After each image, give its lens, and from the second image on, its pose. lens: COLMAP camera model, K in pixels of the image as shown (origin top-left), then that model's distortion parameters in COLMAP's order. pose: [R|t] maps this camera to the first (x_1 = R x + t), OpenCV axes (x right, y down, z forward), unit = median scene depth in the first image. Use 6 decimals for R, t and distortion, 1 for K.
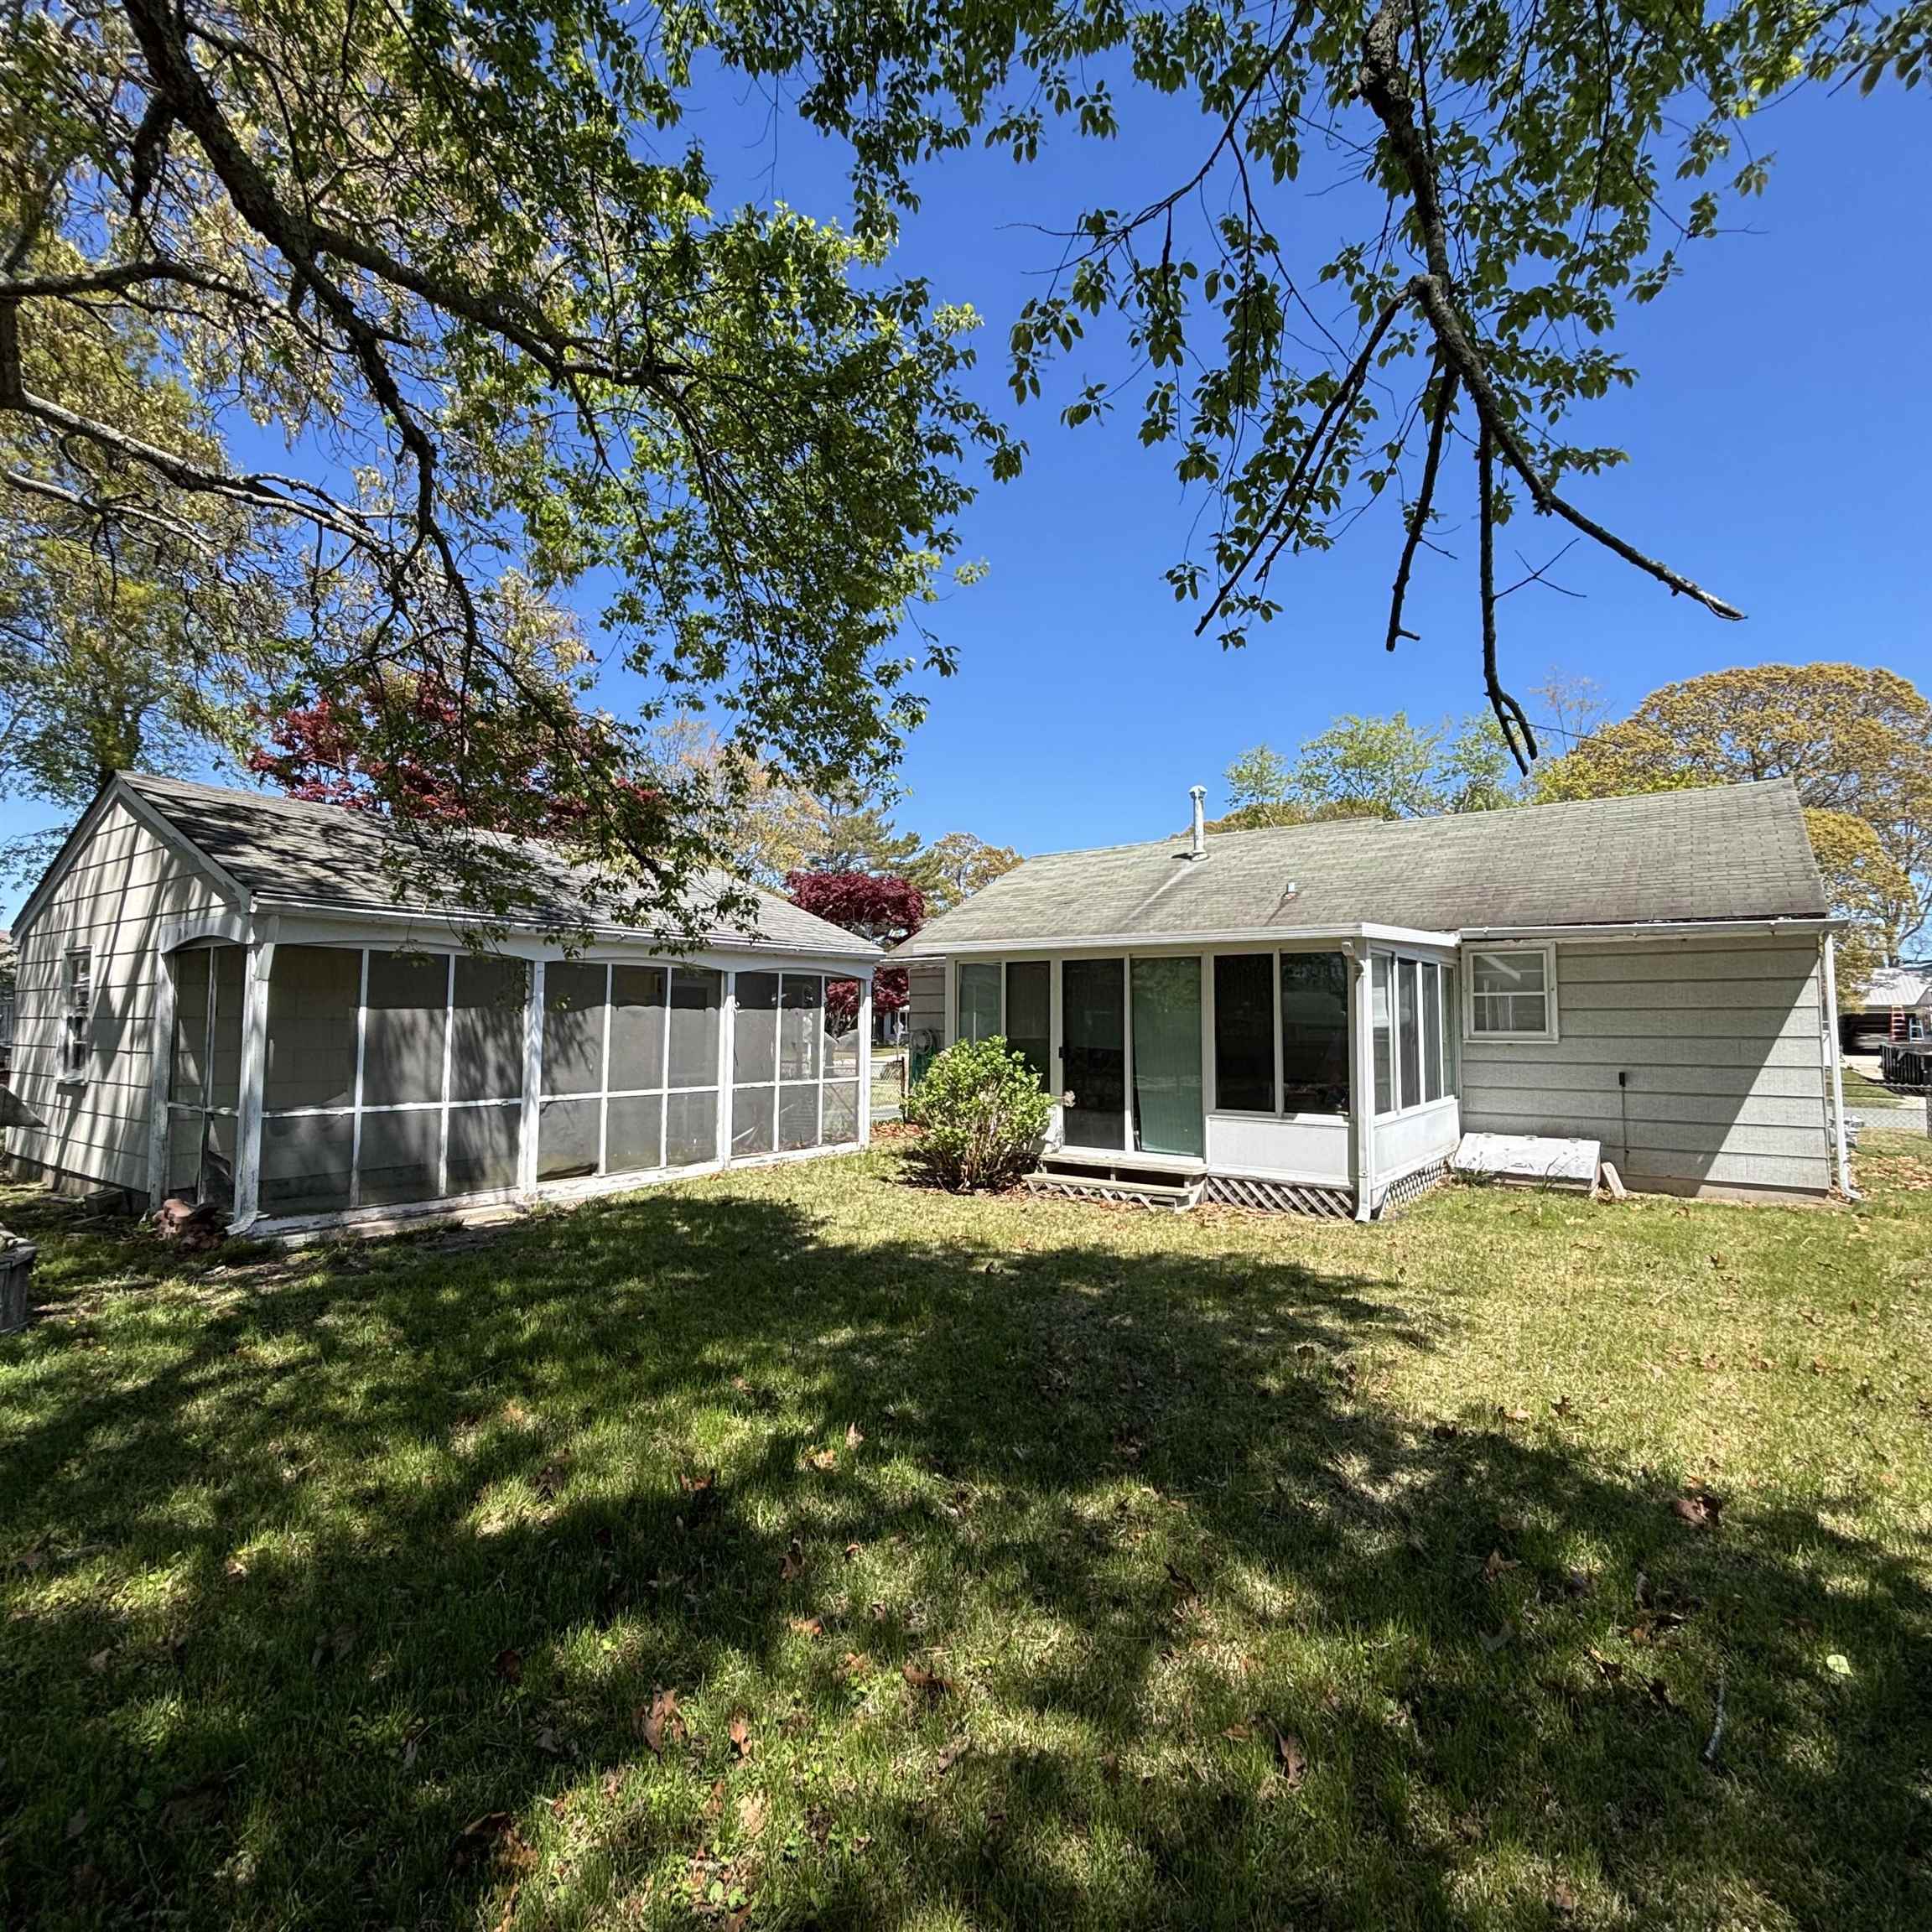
lens RADIAL K [[1040.5, 0, 964.5], [0, 1040.5, 948.9], [0, 0, 1]] dist [-0.002514, 0.006239]
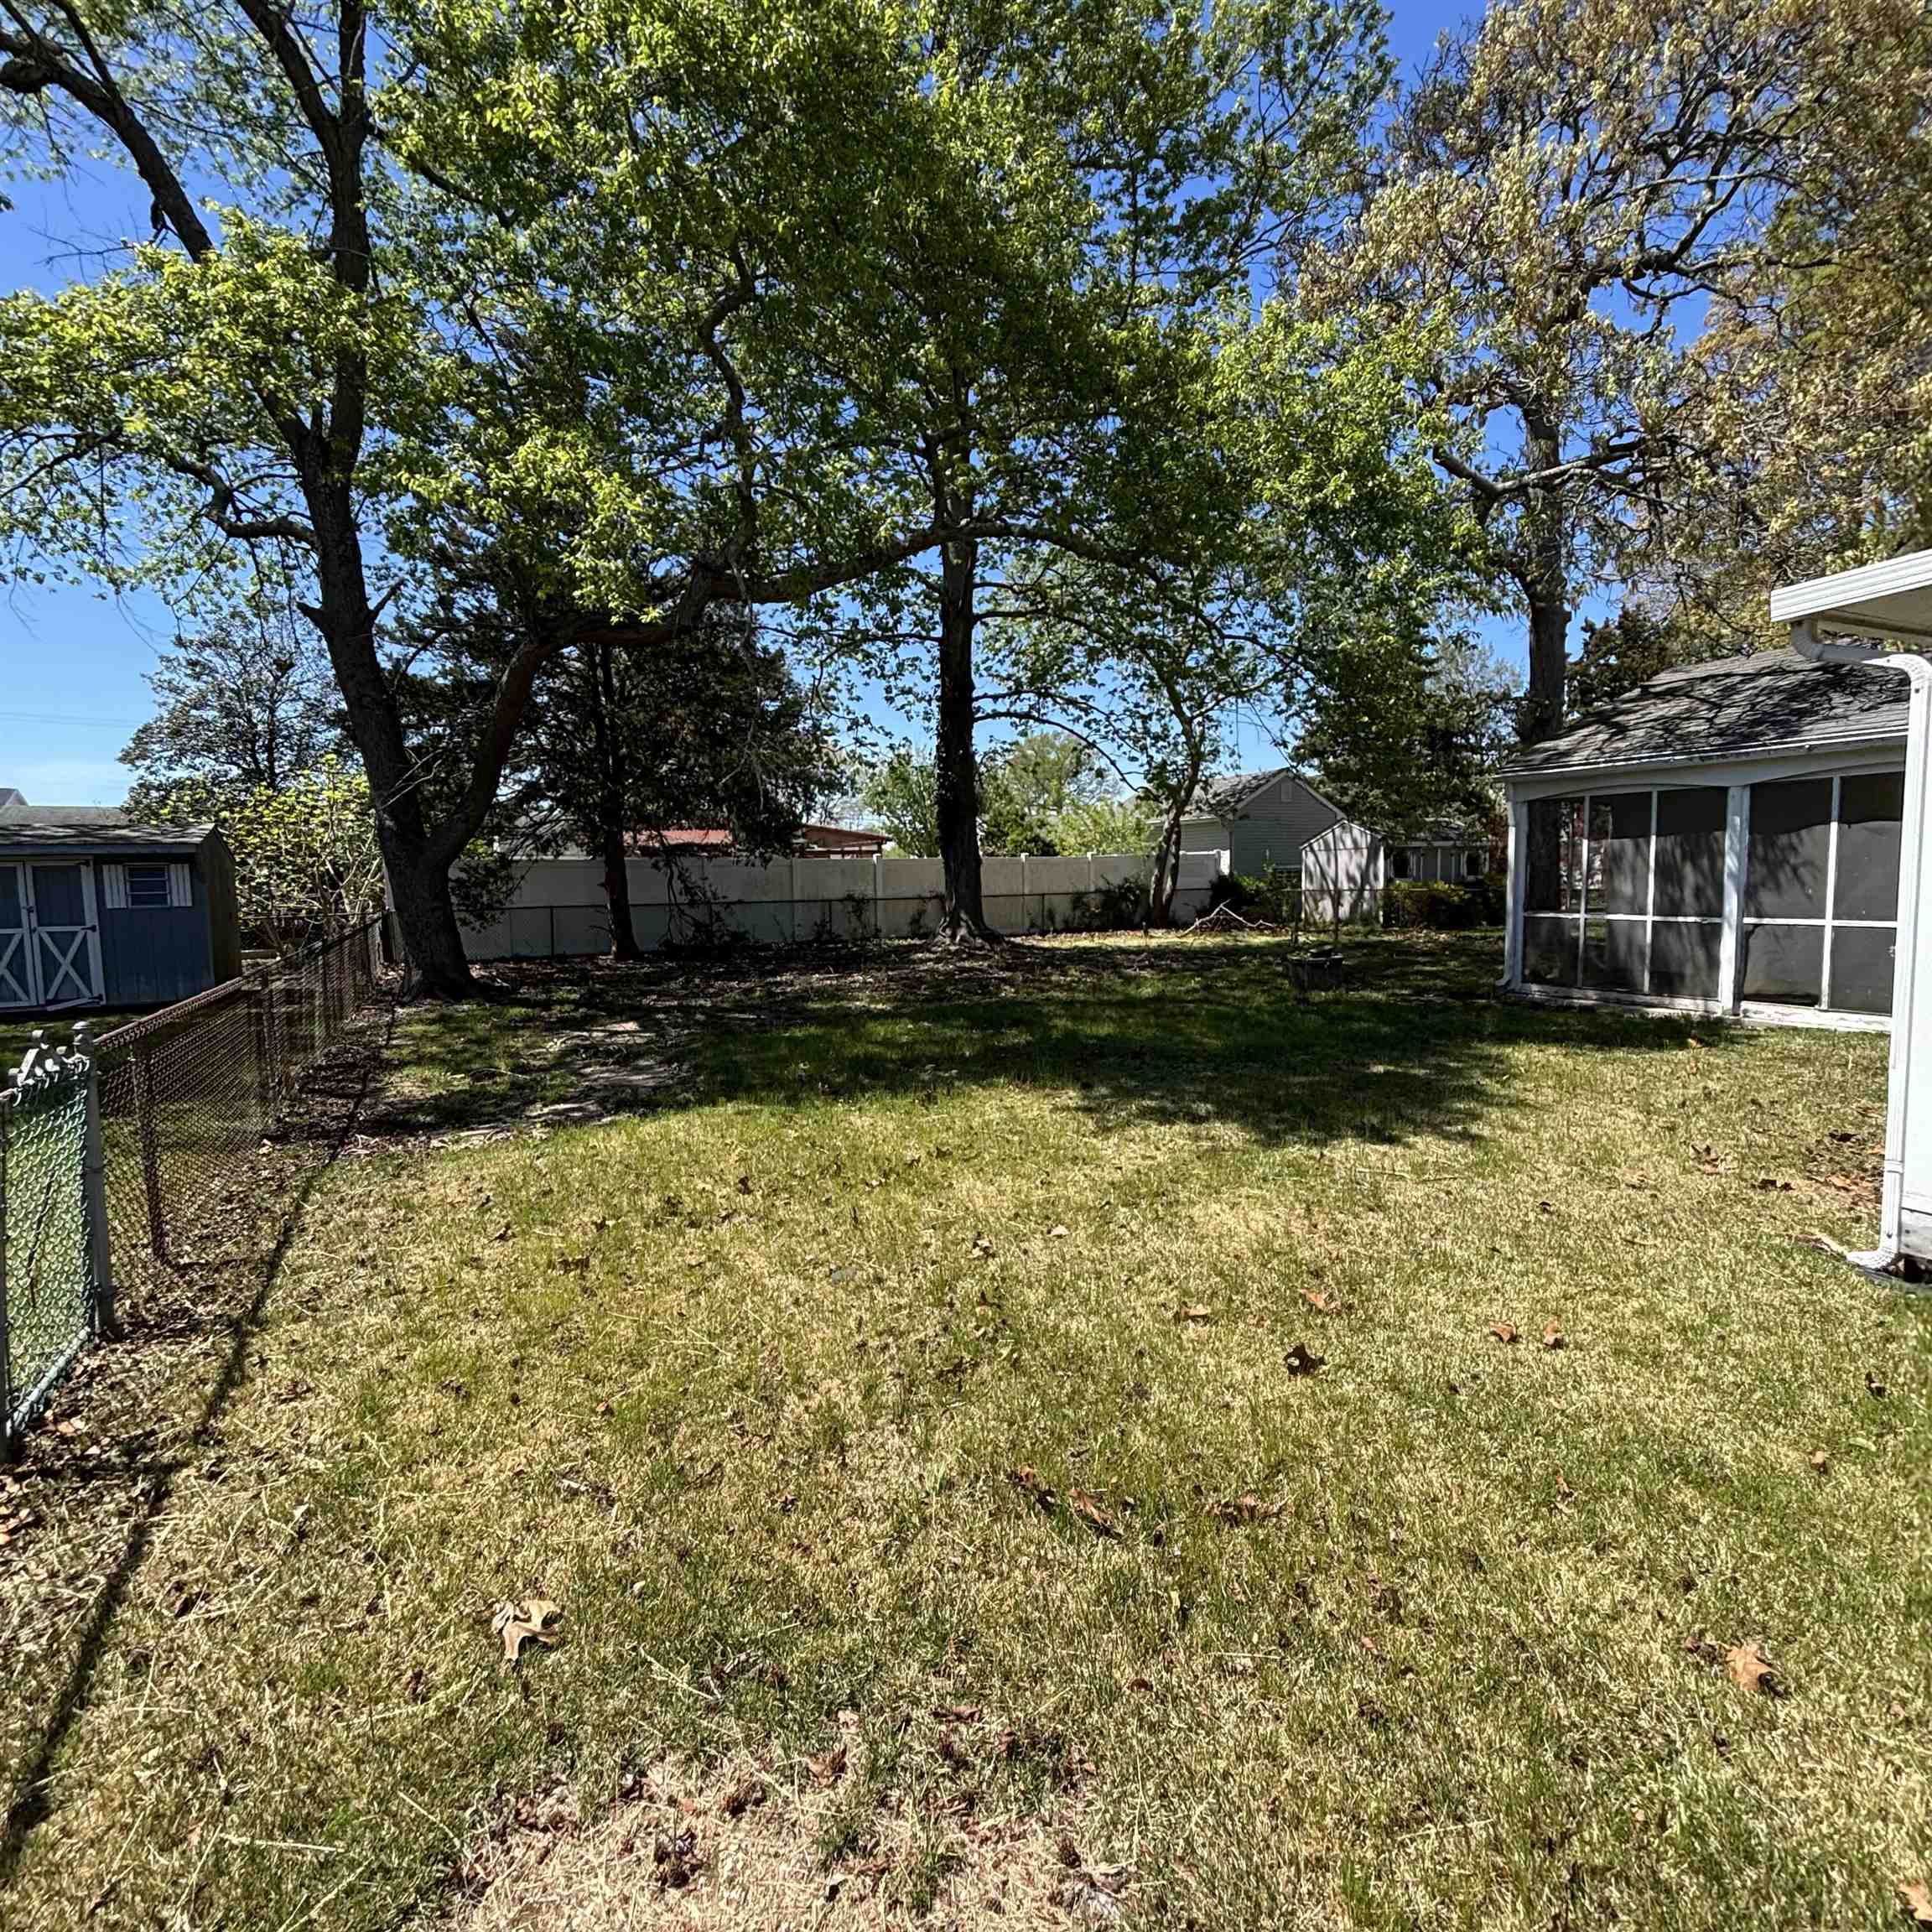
lens RADIAL K [[1040.5, 0, 964.5], [0, 1040.5, 948.9], [0, 0, 1]] dist [-0.002514, 0.006239]
pose [[-0.456834, 0.066976, -0.887027, 0.870016], [0.081795, 0.996100, 0.033085, 0.076235], [0.885784, -0.057440, -0.460530, 0.801866]]
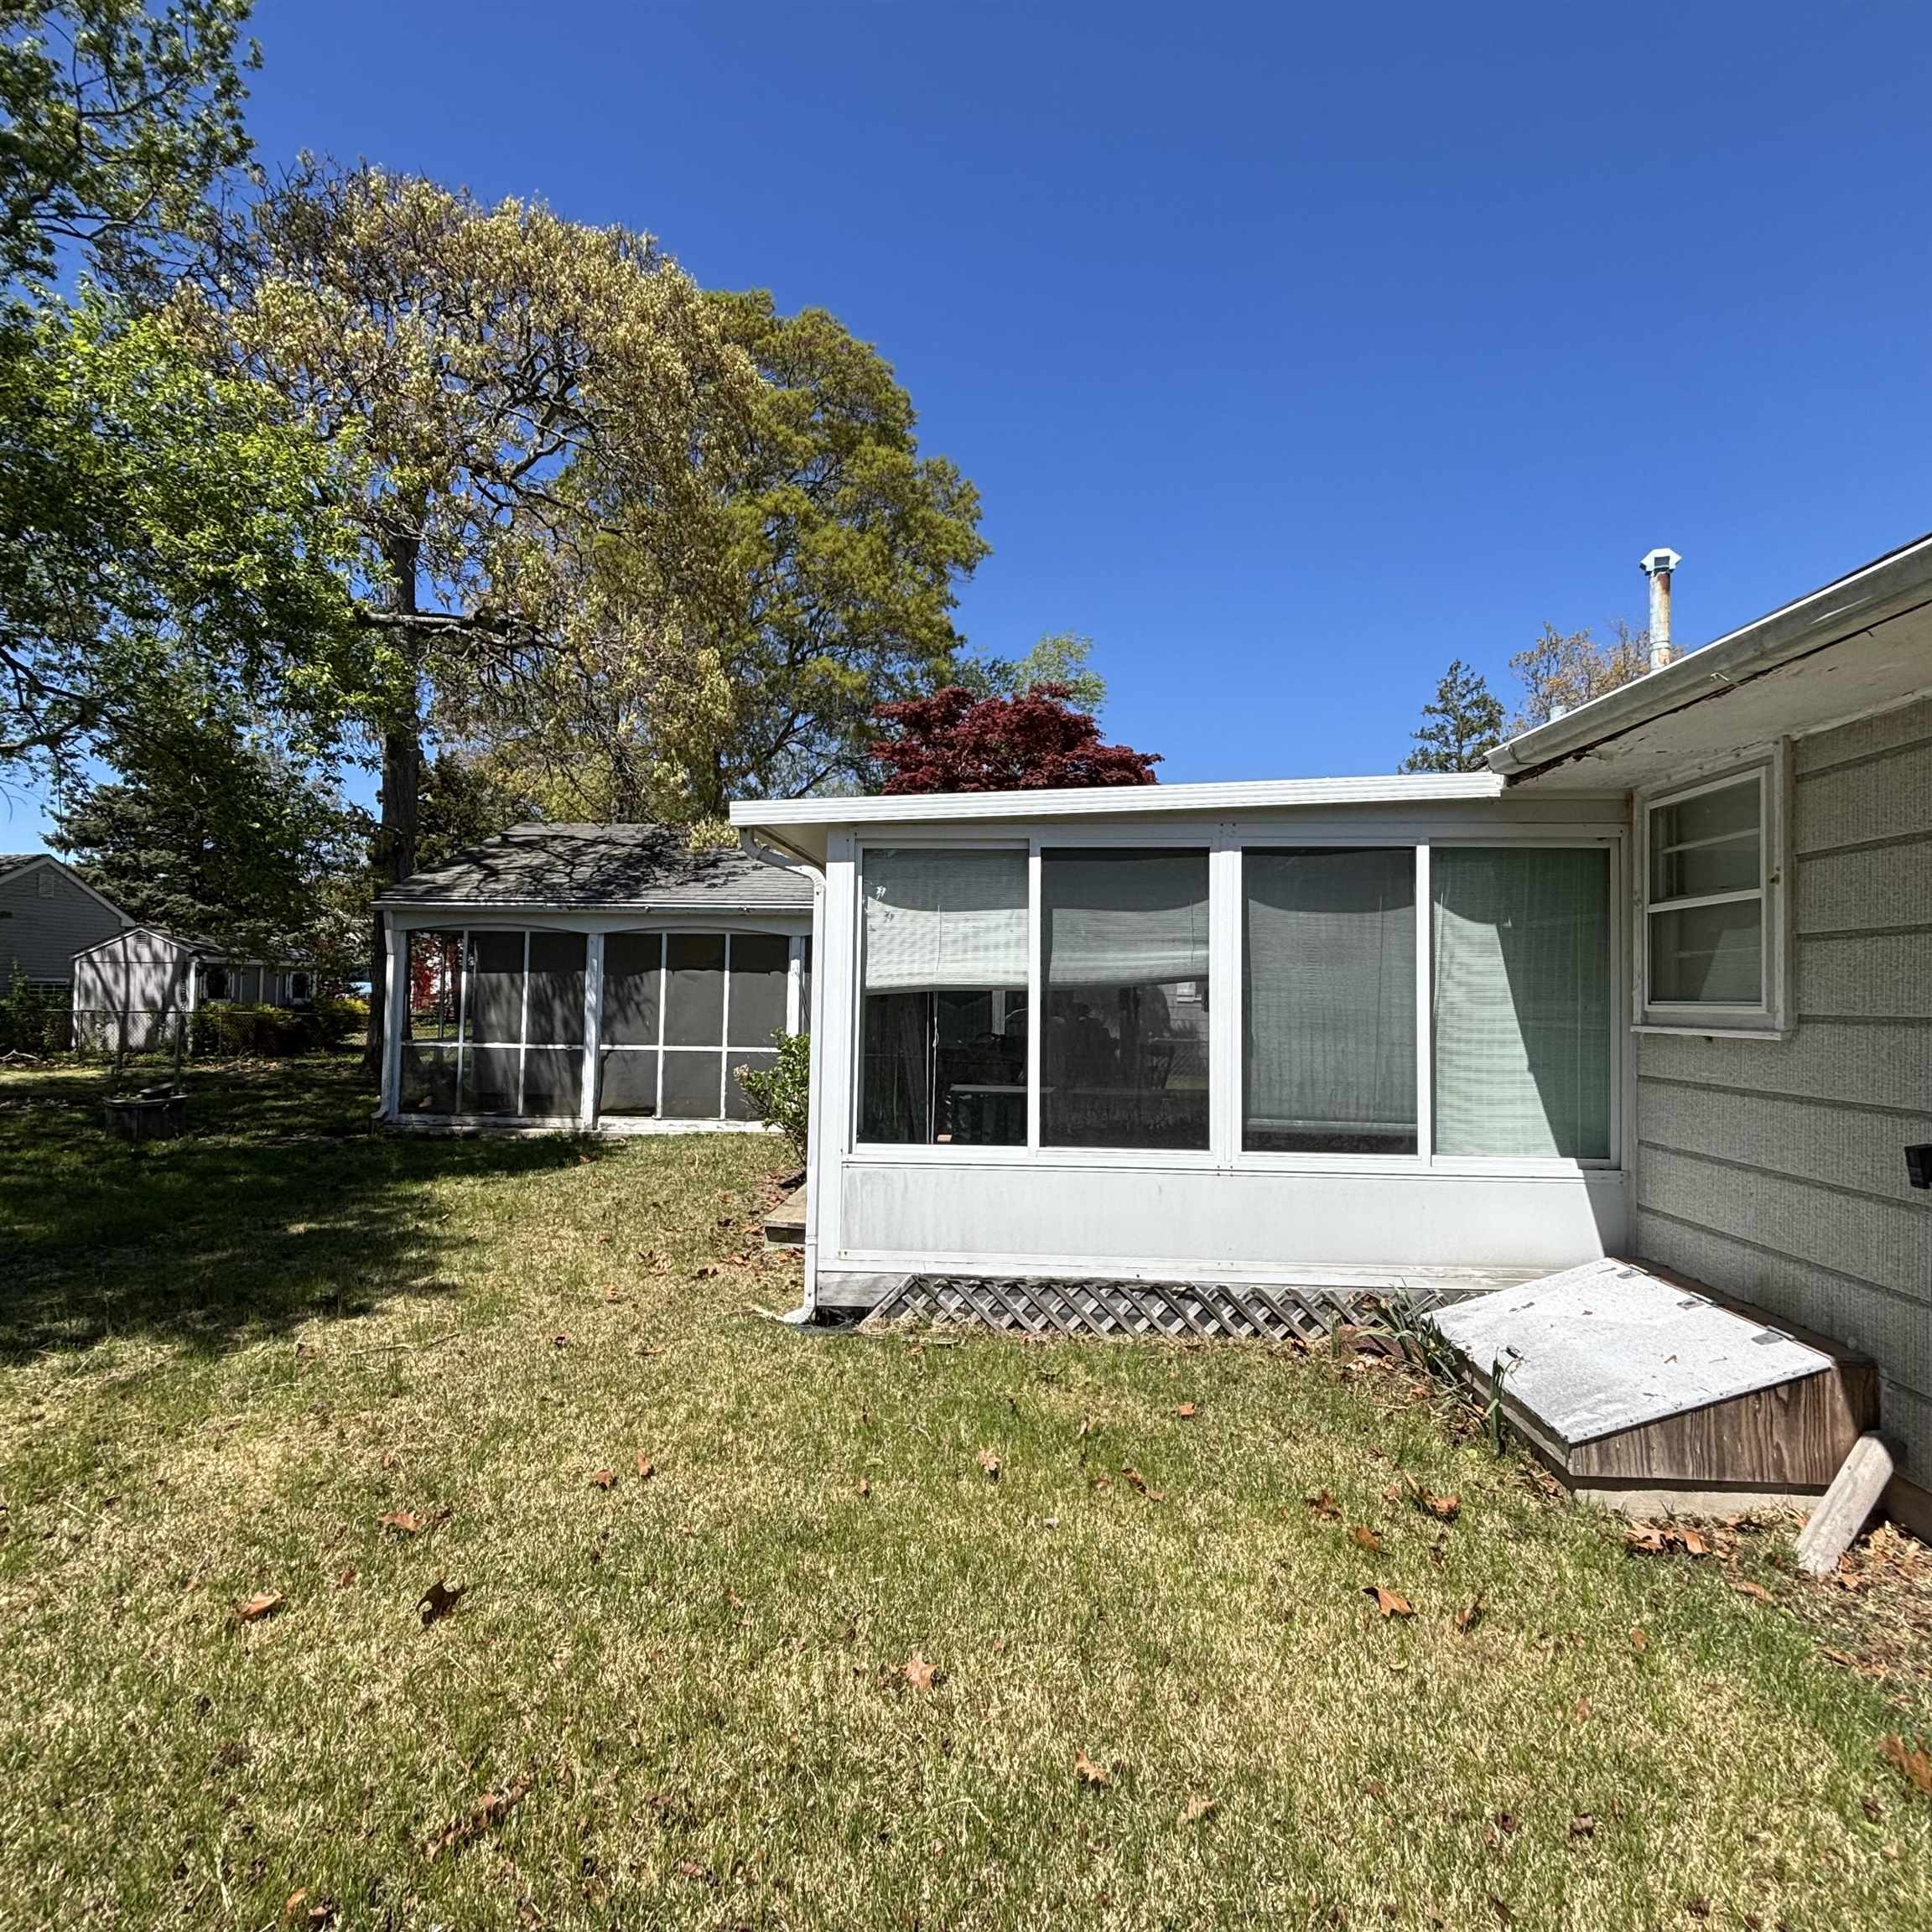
lens RADIAL K [[1040.5, 0, 964.5], [0, 1040.5, 948.9], [0, 0, 1]] dist [-0.002514, 0.006239]
pose [[0.535860, -0.033691, -0.843634, 0.857354], [0.050465, 0.998695, -0.007829, 0.061296], [0.842797, -0.038379, 0.536861, 0.721643]]
